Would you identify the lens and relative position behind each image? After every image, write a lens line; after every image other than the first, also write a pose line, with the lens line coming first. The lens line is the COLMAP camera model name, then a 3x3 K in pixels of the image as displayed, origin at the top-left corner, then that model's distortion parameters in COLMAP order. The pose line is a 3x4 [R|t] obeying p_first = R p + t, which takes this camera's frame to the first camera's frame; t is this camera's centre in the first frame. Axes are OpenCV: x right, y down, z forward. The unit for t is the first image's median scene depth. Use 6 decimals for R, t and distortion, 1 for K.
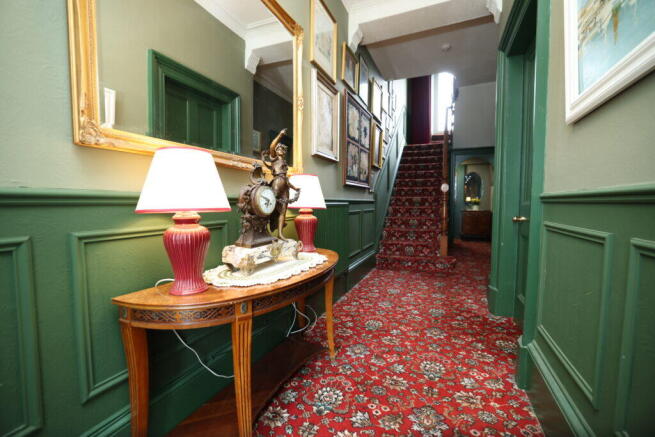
lens RADIAL K [[281.1, 0, 327.5], [0, 281.1, 218.5], [0, 0, 1]] dist [-0.030499, 0.000602]
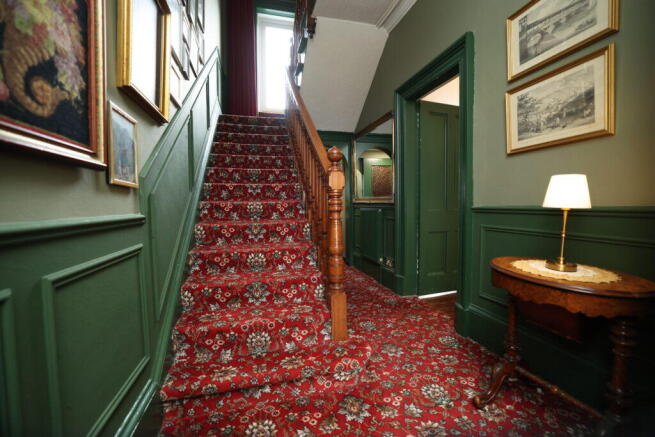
lens RADIAL K [[281.1, 0, 327.5], [0, 281.1, 218.5], [0, 0, 1]] dist [-0.030499, 0.000602]
pose [[0.791364, -0.037987, 0.610164, 0.117419], [0.044984, 0.998980, 0.003851, -0.044247], [-0.609688, 0.024400, 0.792266, 0.534404]]
